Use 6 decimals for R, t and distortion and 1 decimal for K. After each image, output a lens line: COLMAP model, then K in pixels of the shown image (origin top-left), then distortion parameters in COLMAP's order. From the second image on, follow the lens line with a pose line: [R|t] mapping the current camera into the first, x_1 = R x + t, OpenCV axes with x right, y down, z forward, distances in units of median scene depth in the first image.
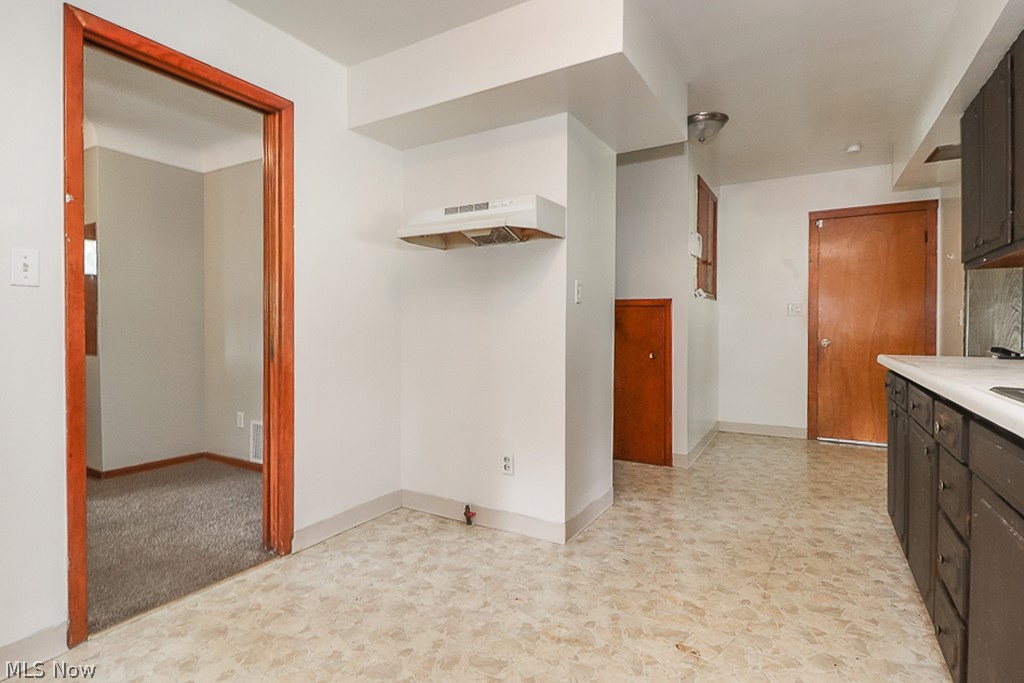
lens RADIAL K [[507.1, 0, 512.5], [0, 507.1, 329.5], [0, 0, 1]] dist [-0.000810, -0.001101]
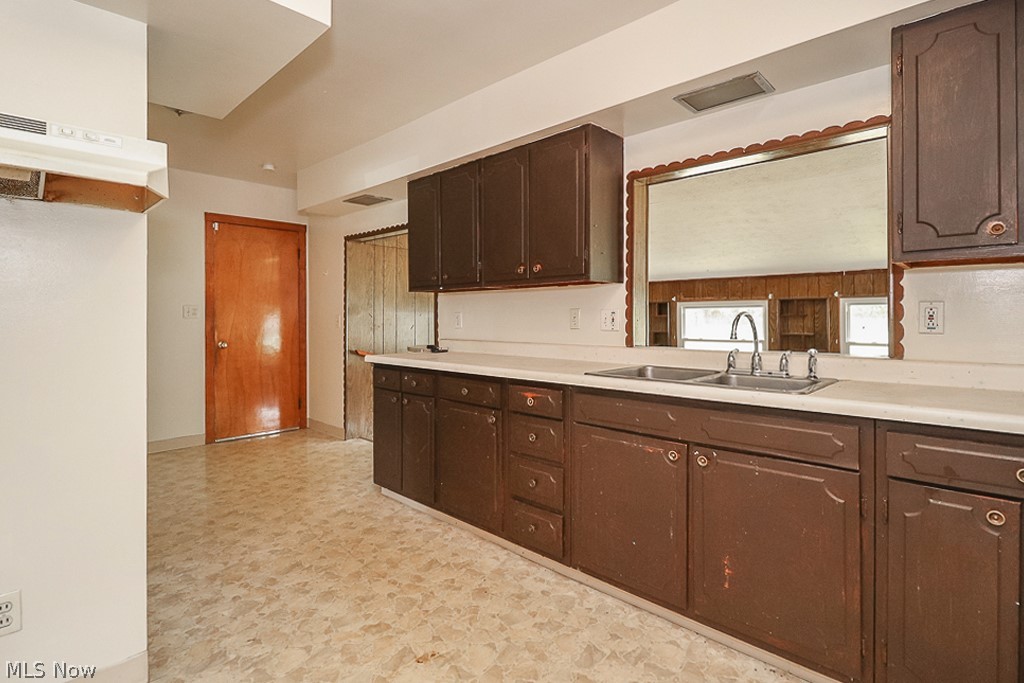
lens RADIAL K [[505.1, 0, 495.4], [0, 505.1, 319.4], [0, 0, 1]] dist [0.001860, -0.000415]
pose [[0.252236, -0.005790, 0.967648, -0.412105], [0.010346, 0.999941, 0.003286, -0.041591], [-0.967610, 0.009183, 0.252281, 0.398218]]
